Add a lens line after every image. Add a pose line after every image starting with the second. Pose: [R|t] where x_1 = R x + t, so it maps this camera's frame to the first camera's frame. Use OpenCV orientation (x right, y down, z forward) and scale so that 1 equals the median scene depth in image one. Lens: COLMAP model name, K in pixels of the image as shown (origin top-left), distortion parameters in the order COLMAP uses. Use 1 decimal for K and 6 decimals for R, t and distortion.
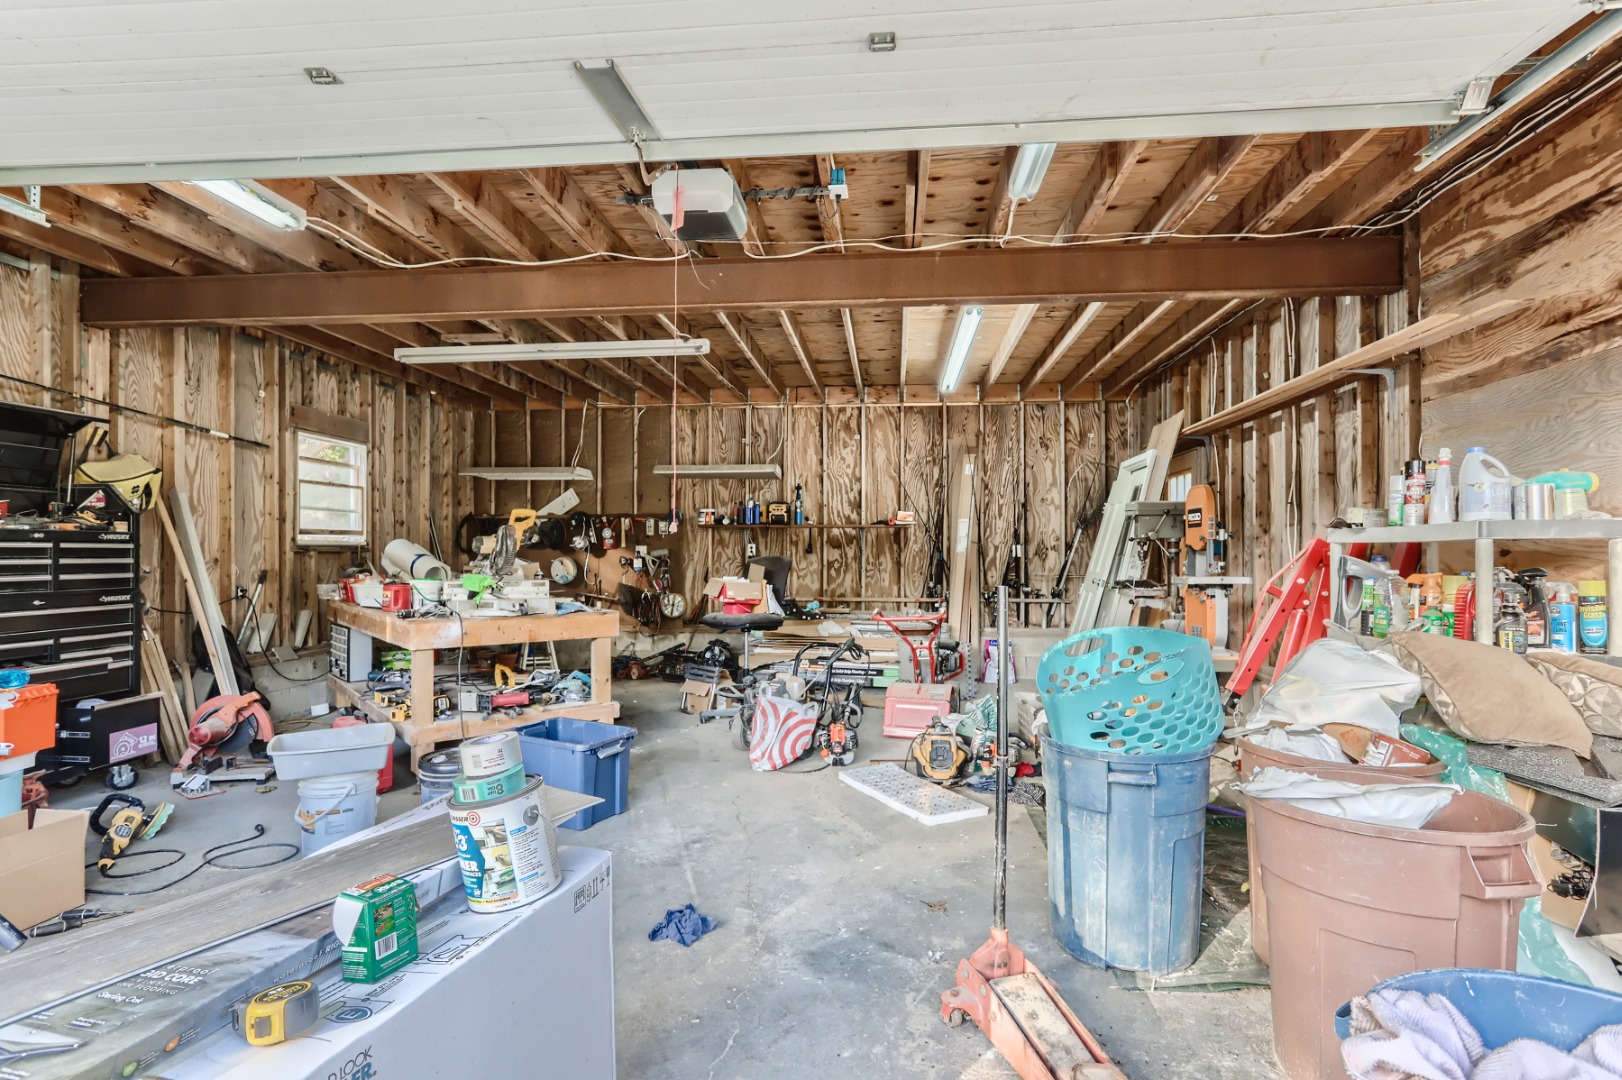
lens RADIAL K [[797.8, 0, 819.6], [0, 797.8, 548.4], [0, 0, 1]] dist [-0.030668, 0.007523]
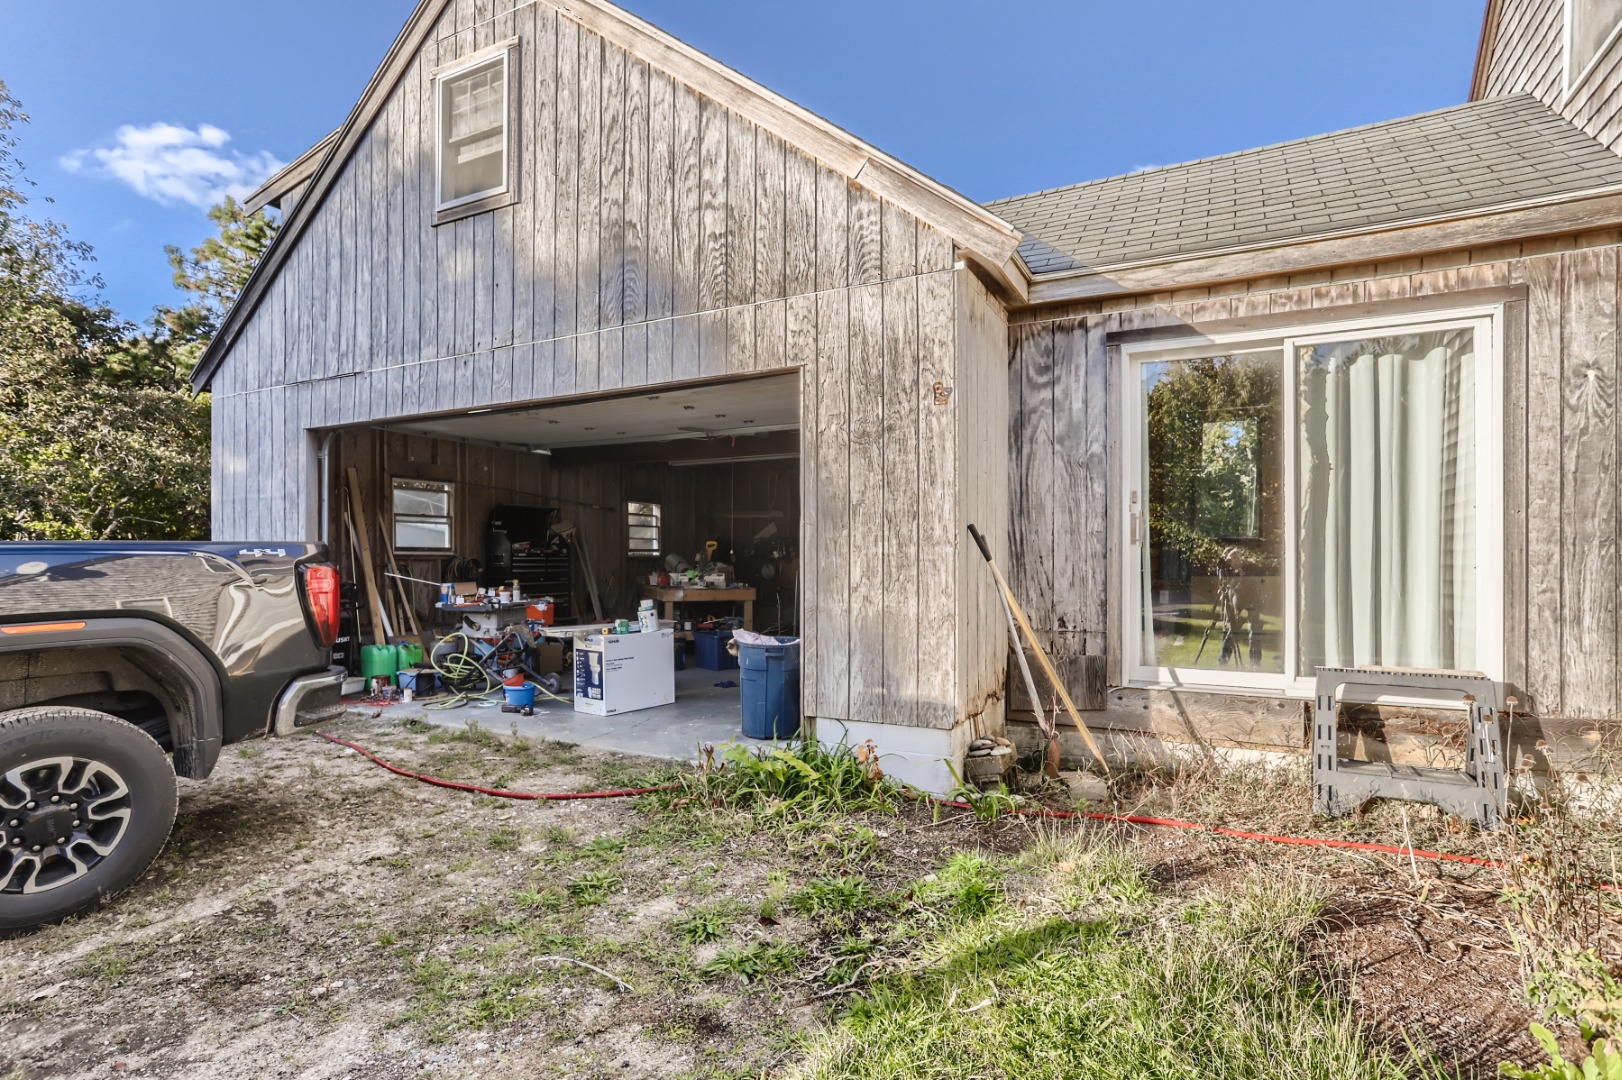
lens RADIAL K [[797.8, 0, 807.8], [0, 797.8, 541.3], [0, 0, 1]] dist [-0.030668, 0.007523]
pose [[0.922637, -0.008014, -0.385587, 0.733517], [0.001066, 0.999833, -0.018229, -0.007850], [0.385669, 0.016408, 0.922491, -0.947865]]
